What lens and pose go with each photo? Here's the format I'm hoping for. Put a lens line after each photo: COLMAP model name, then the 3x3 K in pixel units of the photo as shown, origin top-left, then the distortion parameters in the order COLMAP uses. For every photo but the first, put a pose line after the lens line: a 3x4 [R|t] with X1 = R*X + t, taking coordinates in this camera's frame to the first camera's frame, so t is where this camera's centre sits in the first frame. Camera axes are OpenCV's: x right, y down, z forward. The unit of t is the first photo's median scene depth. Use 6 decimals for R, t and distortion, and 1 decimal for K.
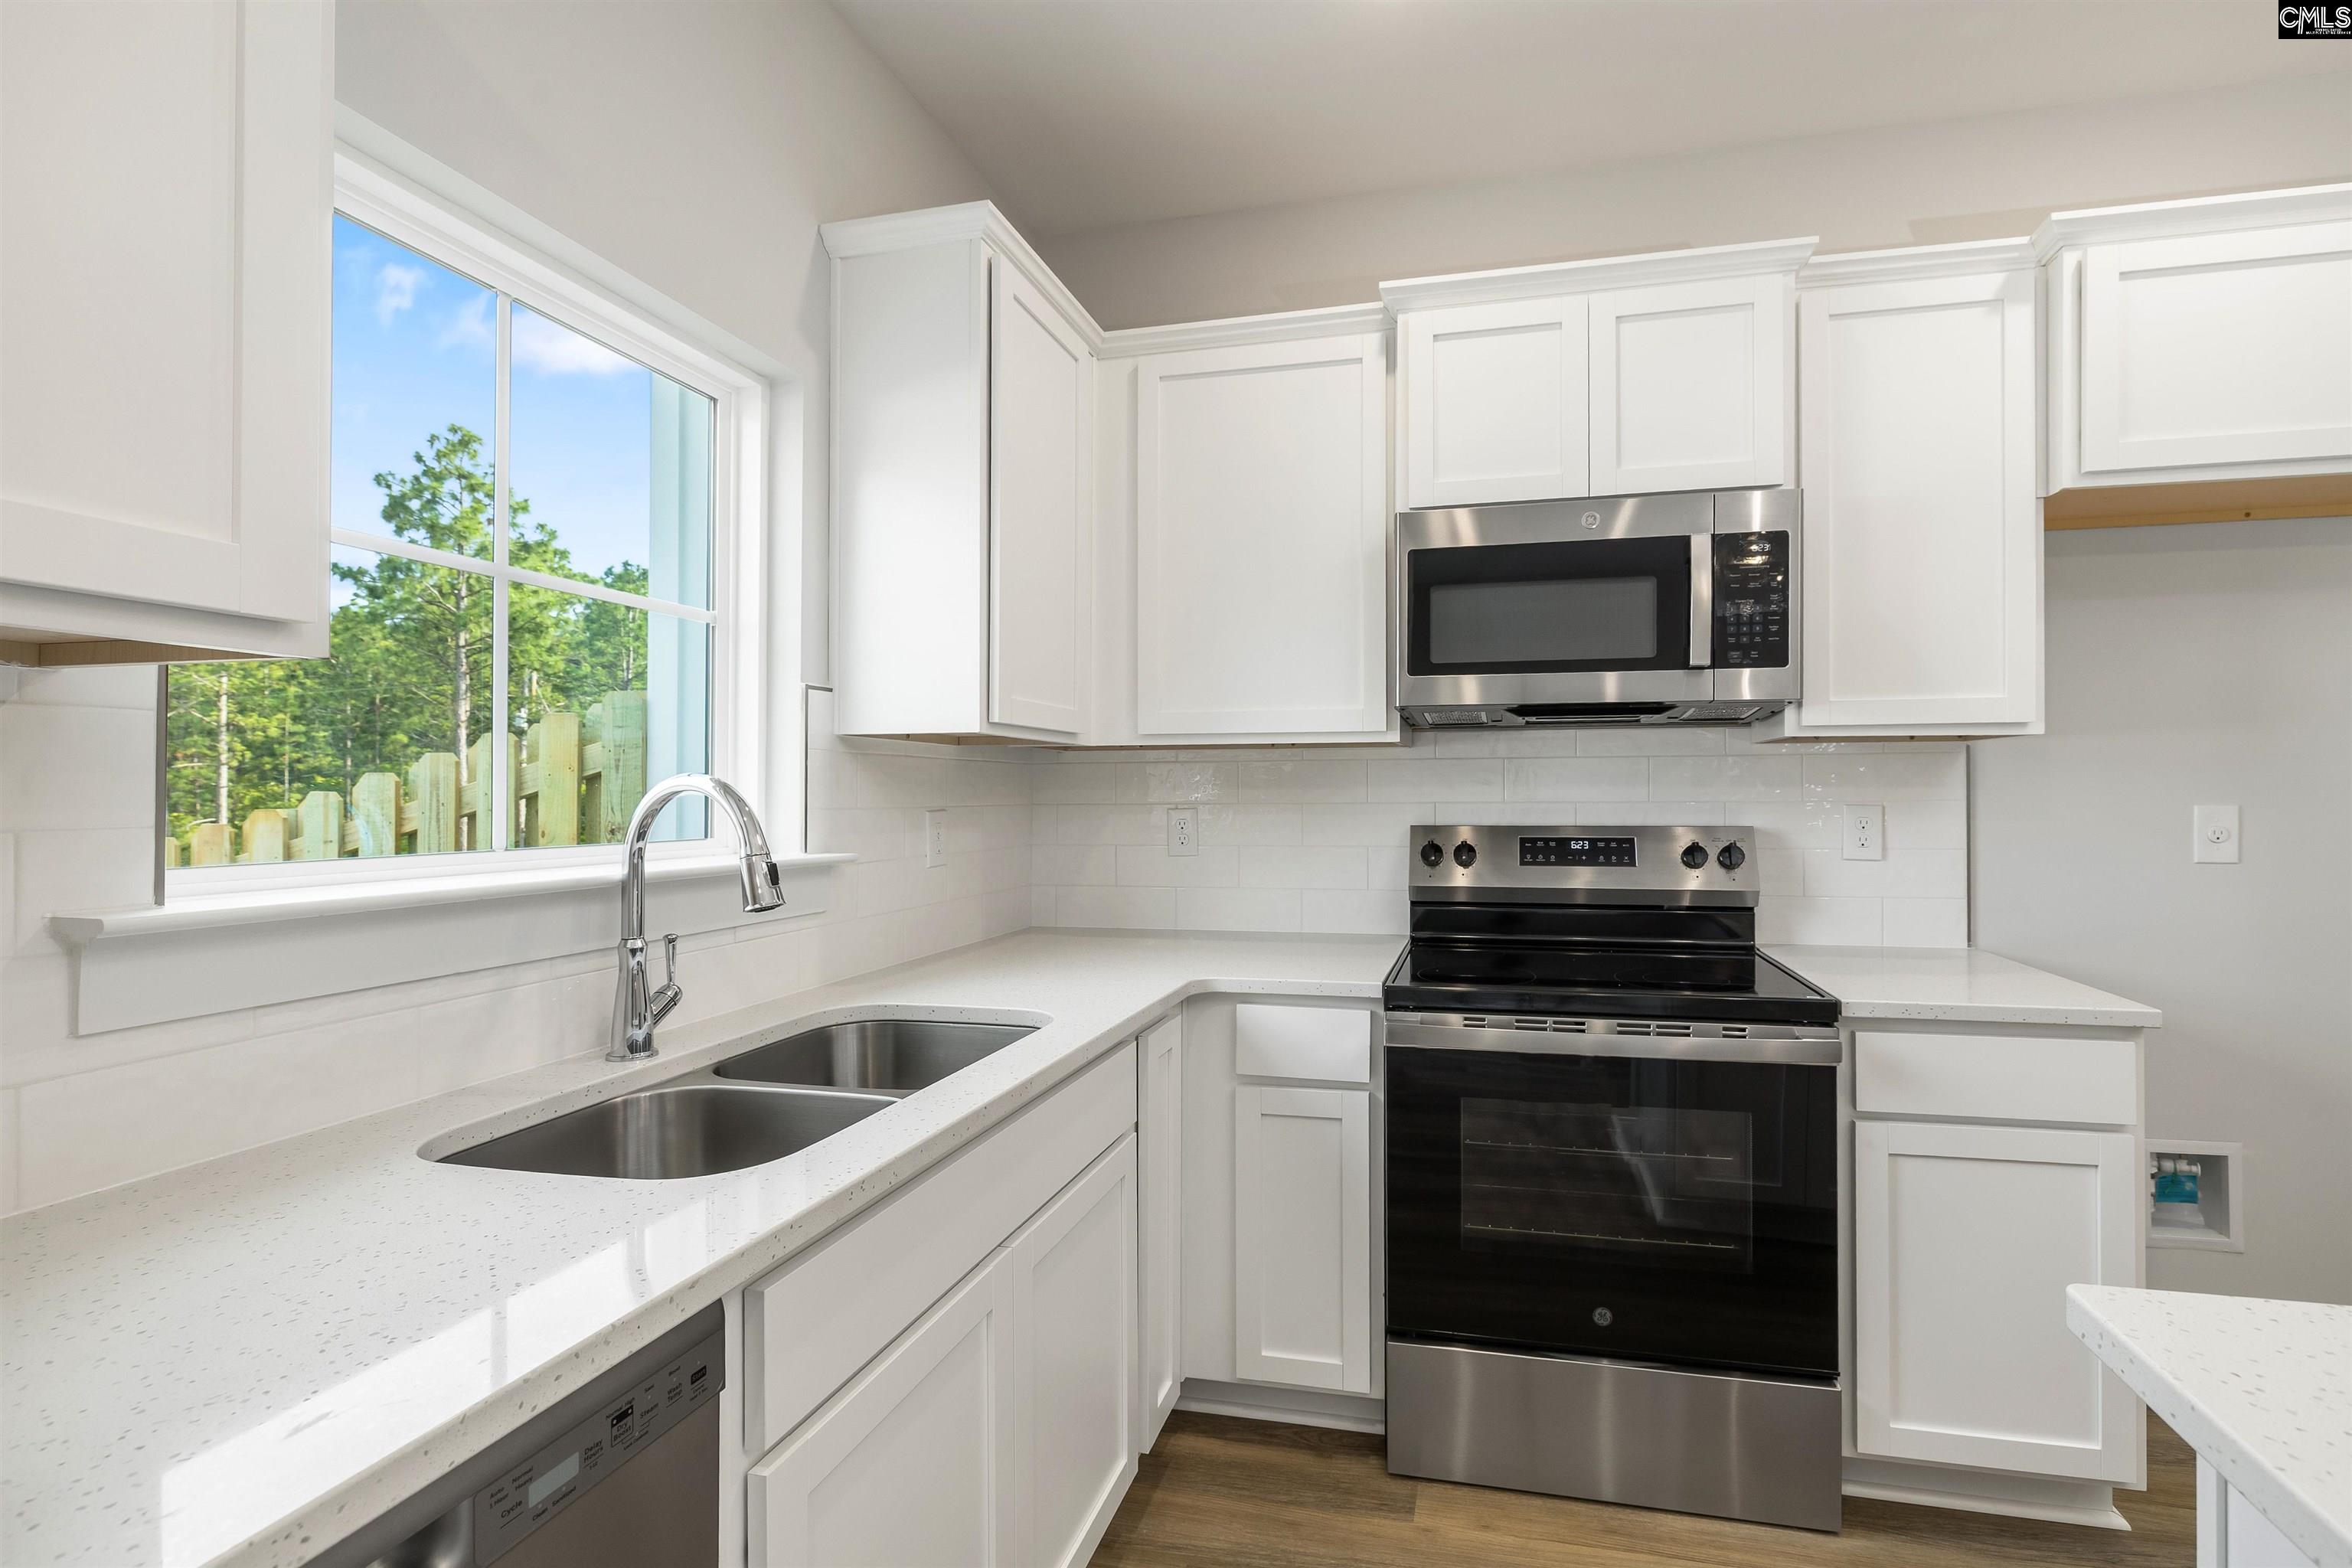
lens RADIAL K [[1021.0, 0, 1303.4], [0, 1021.0, 780.4], [0, 0, 1]] dist [0.003546, -0.000274]
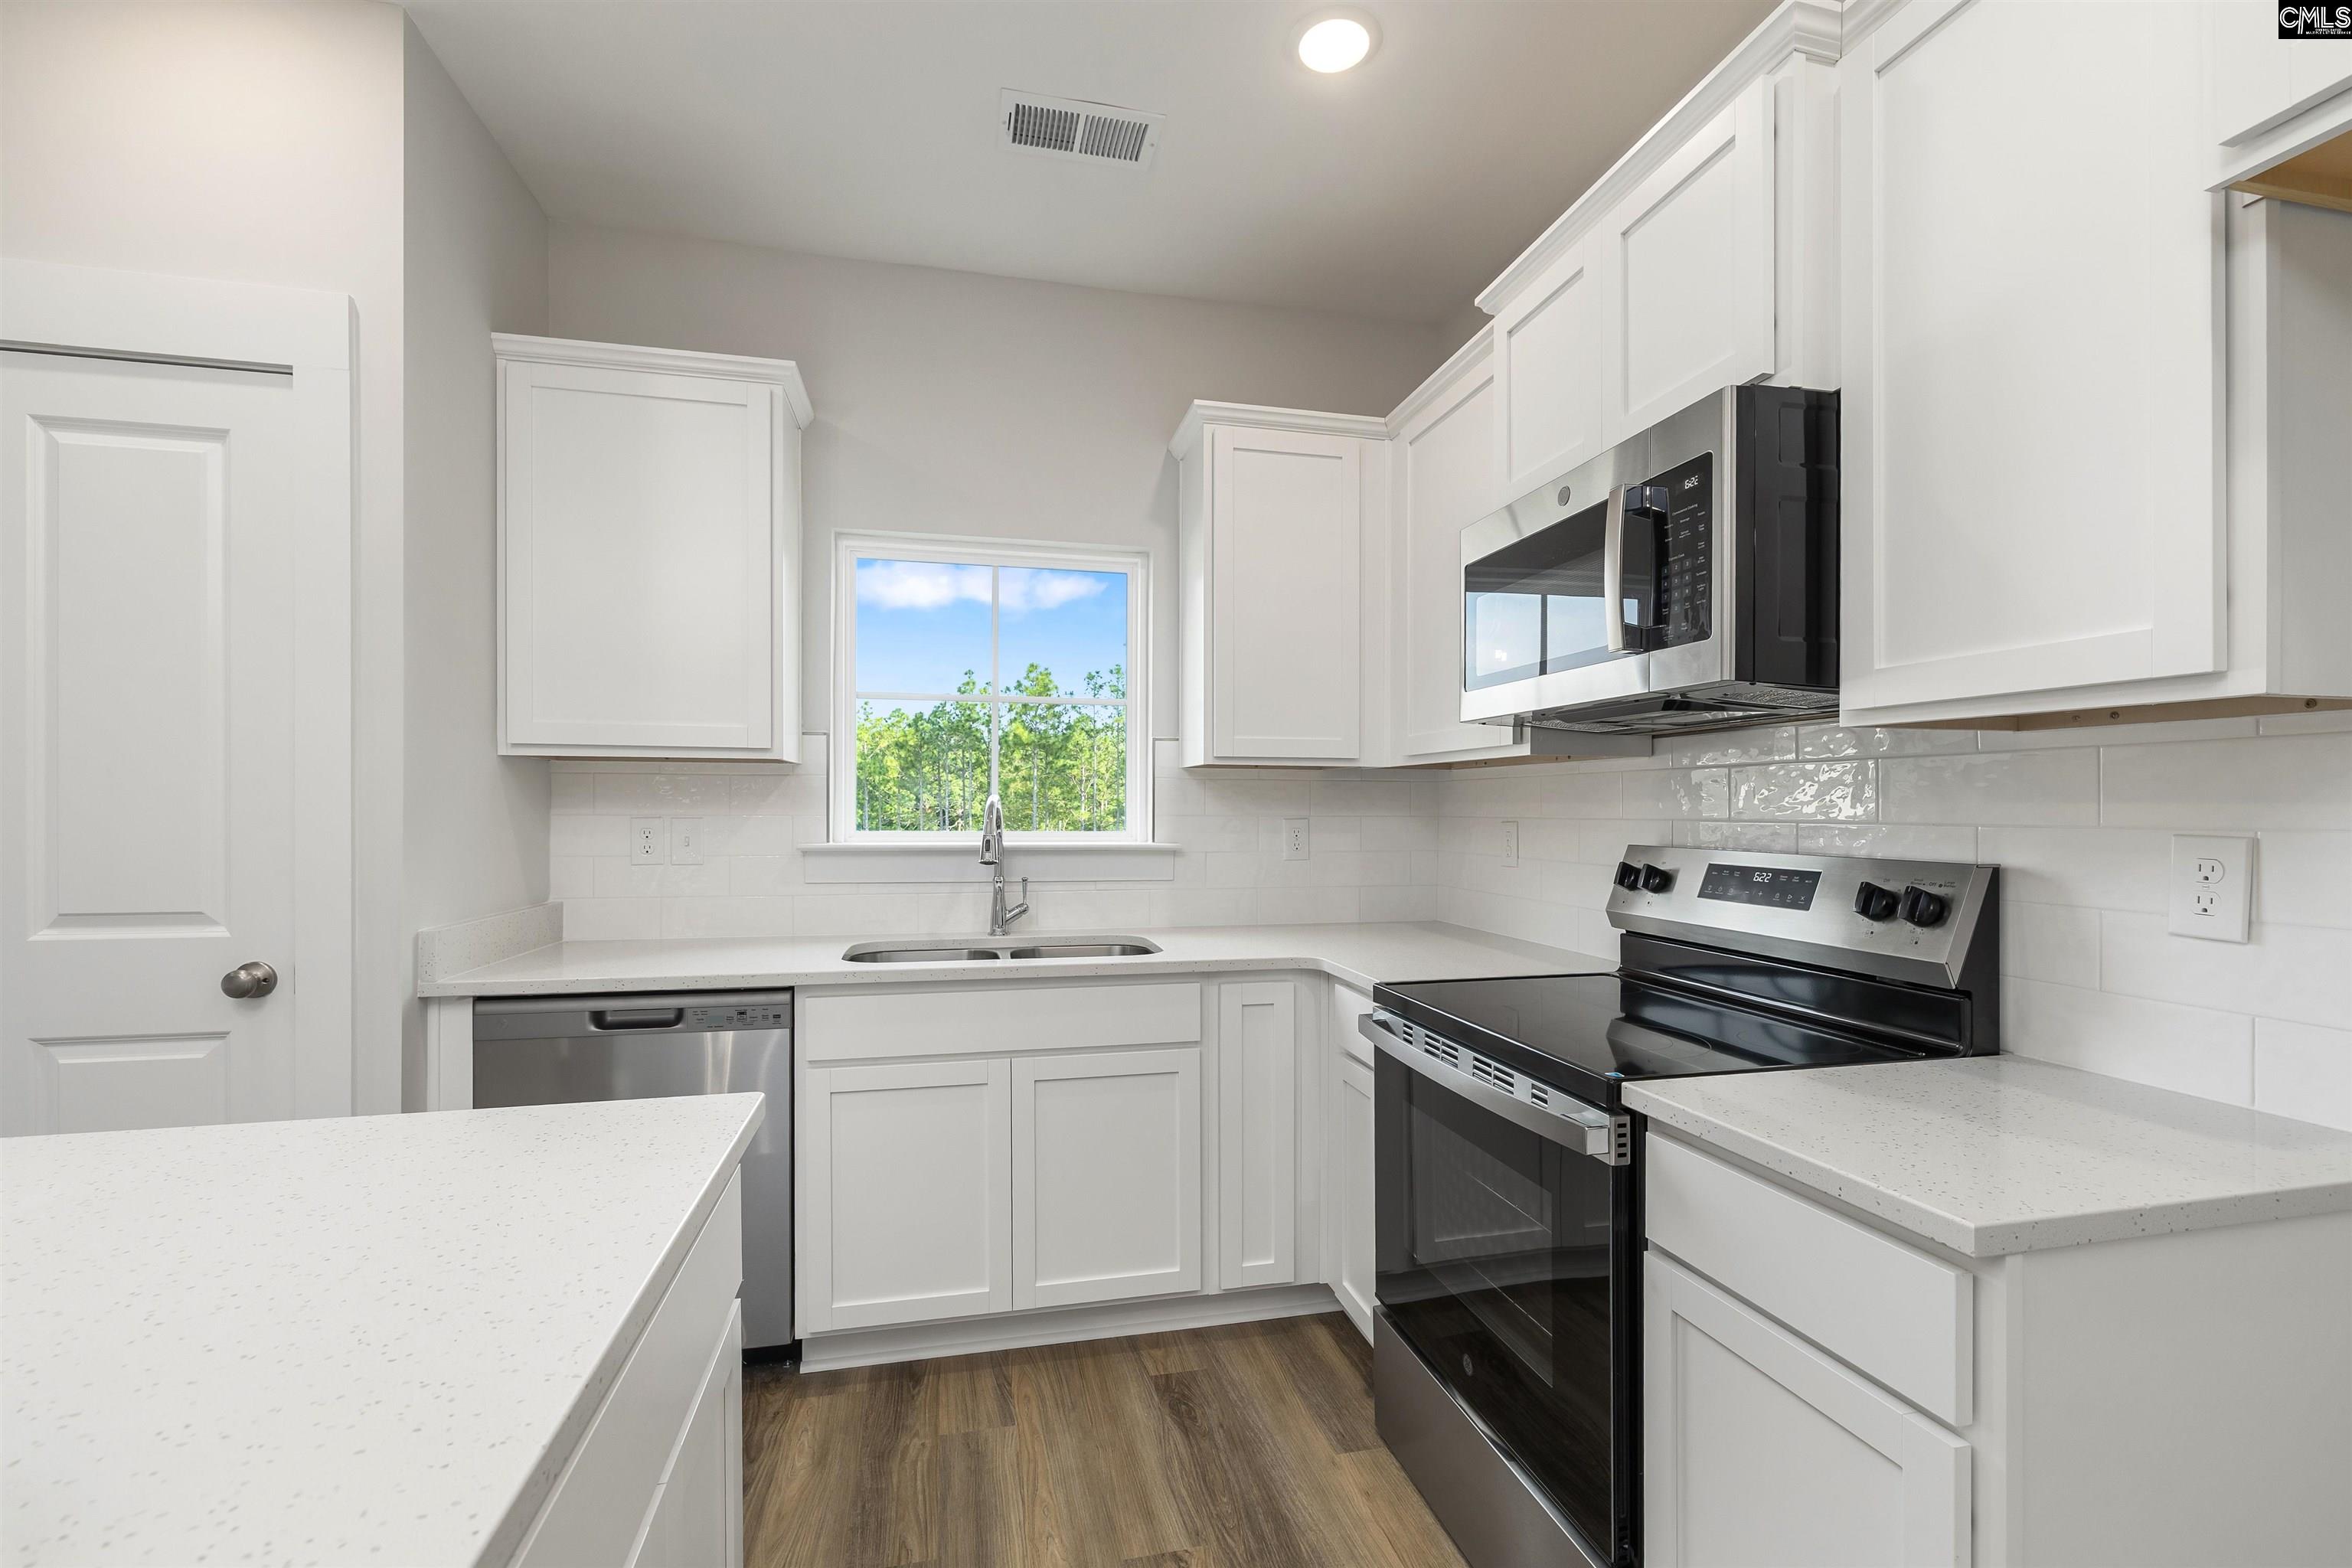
lens RADIAL K [[1021.0, 0, 1174.3], [0, 1021.0, 805.6], [0, 0, 1]] dist [0.003546, -0.000274]
pose [[0.420660, 0.004107, -0.907209, 0.919695], [0.006599, 0.999949, 0.007587, 0.000433], [0.907194, -0.009178, 0.420612, 0.324052]]
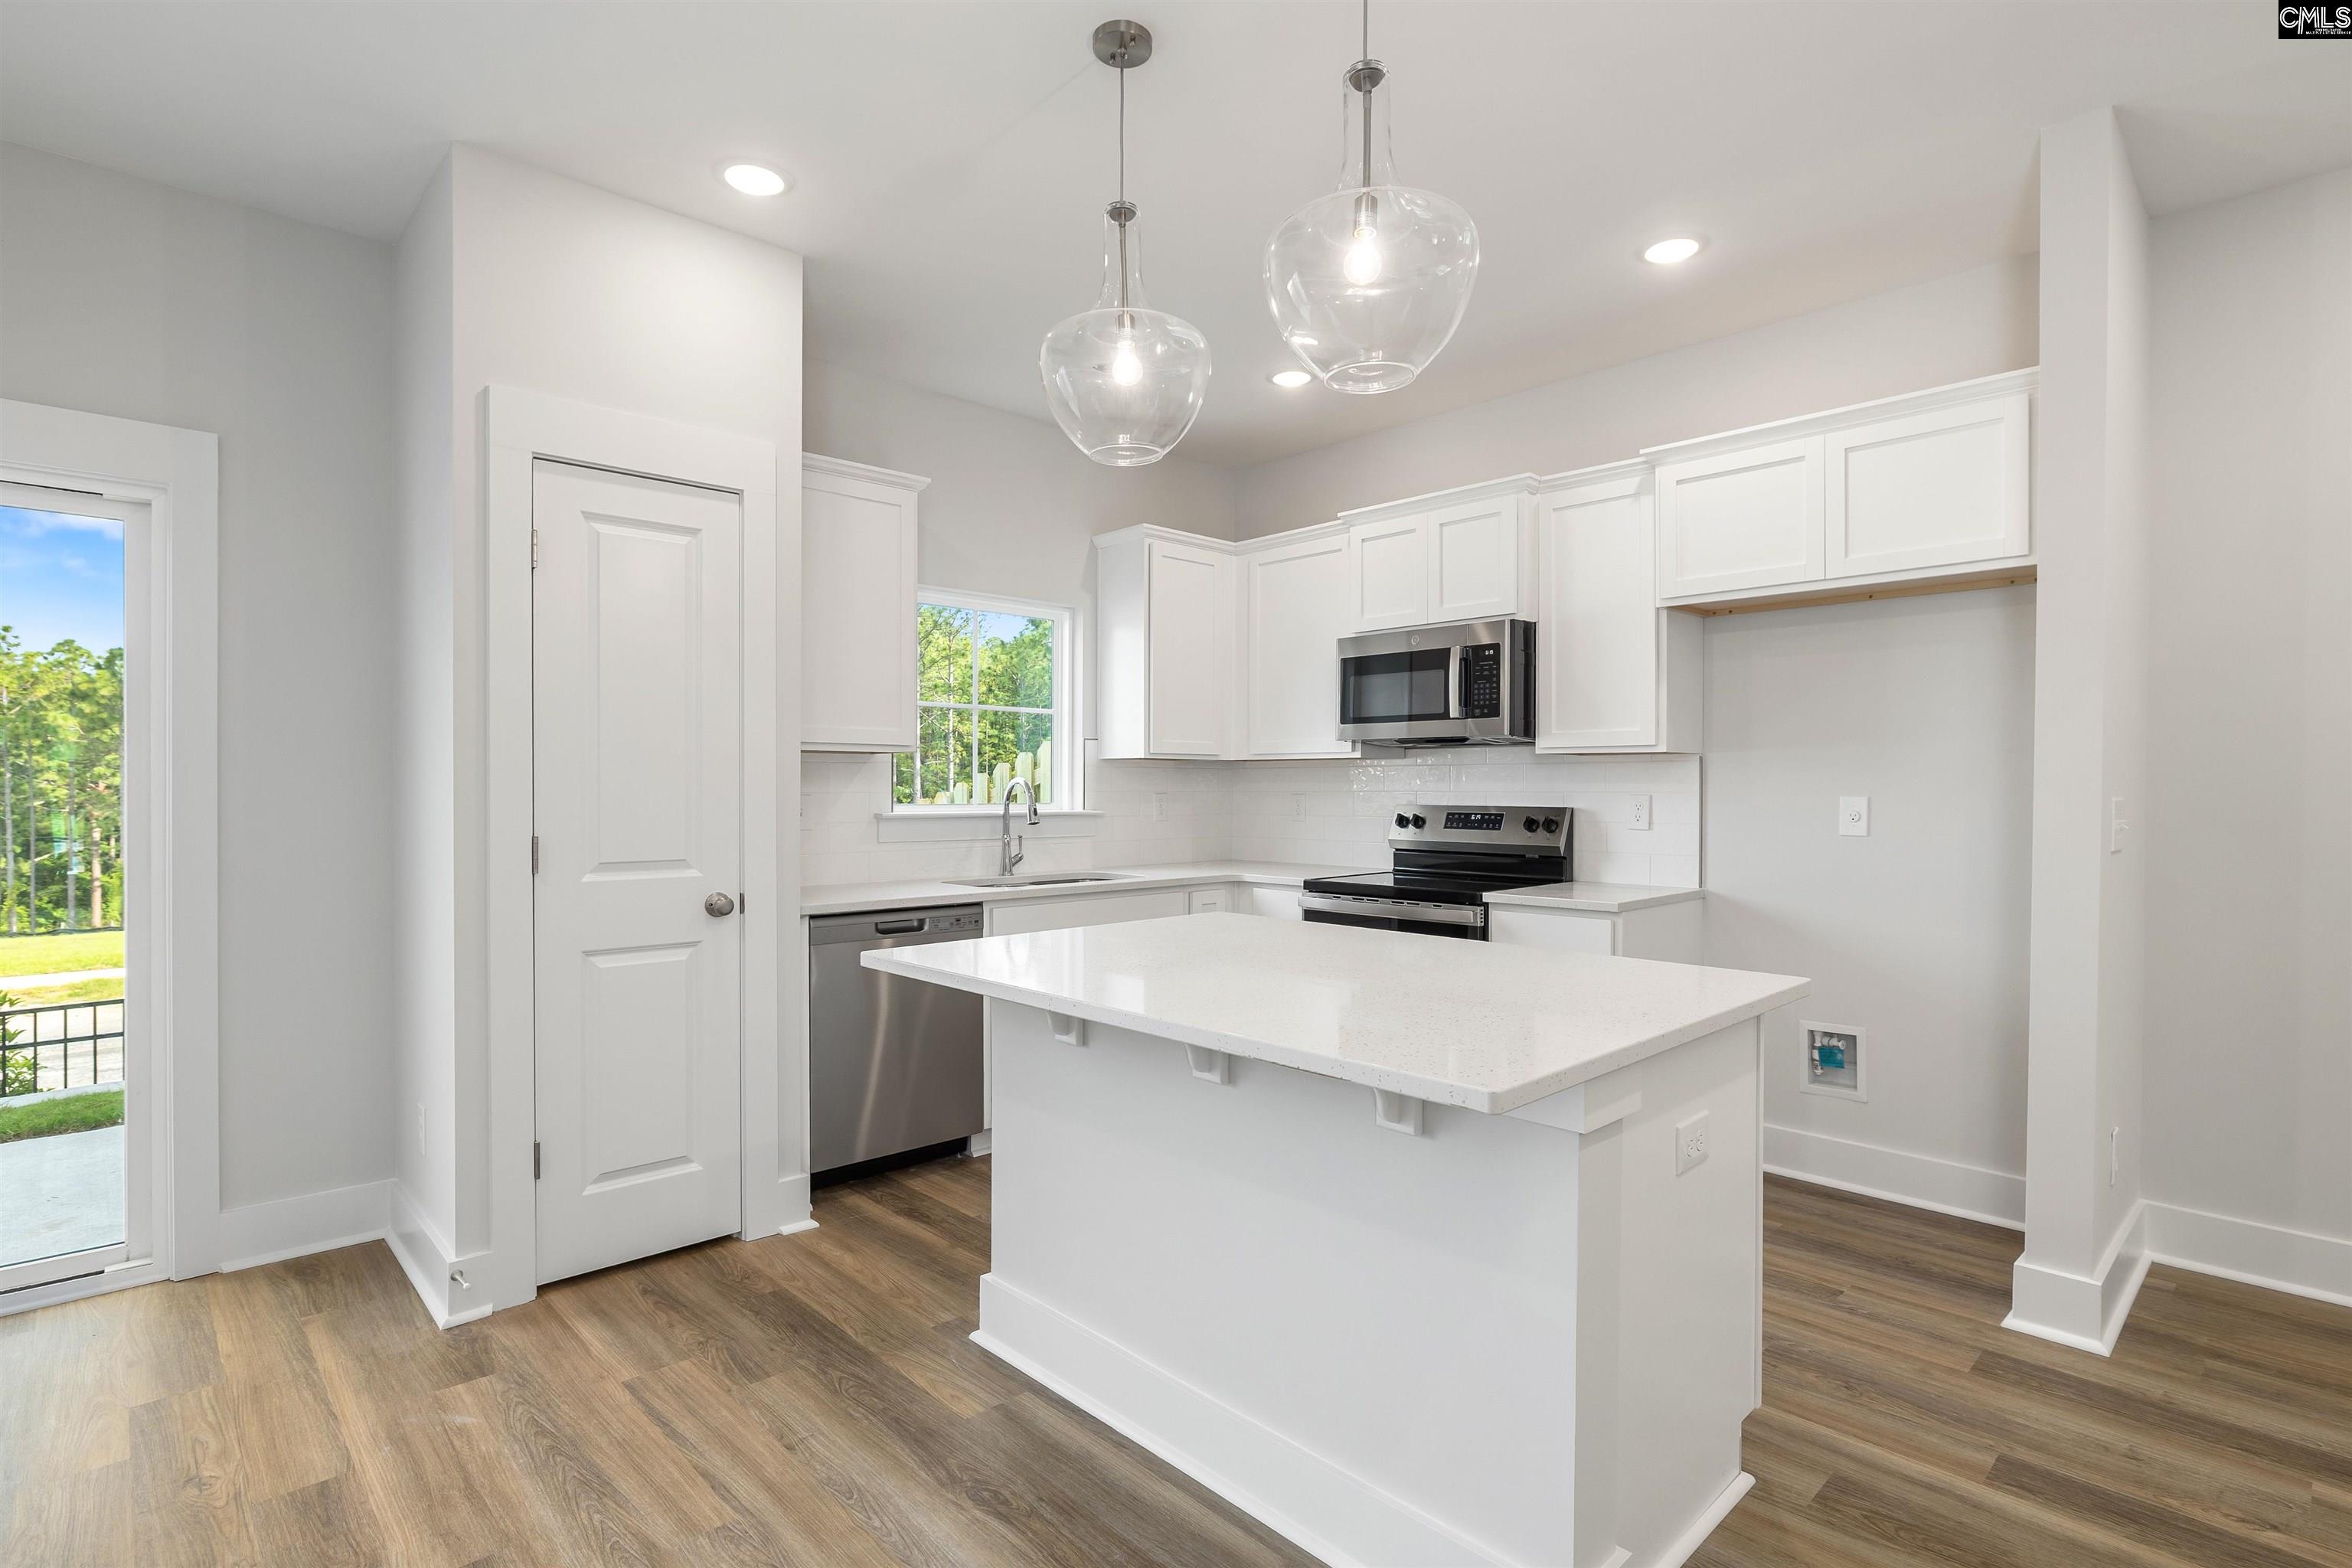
lens RADIAL K [[1132.6, 0, 1188.9], [0, 1132.6, 795.1], [0, 0, 1]] dist [0.007037, 0.000673]
pose [[0.820932, 0.008657, -0.570960, 1.108362], [0.003740, 0.999782, 0.020536, -0.015032], [0.571013, -0.018994, 0.820721, -0.926132]]
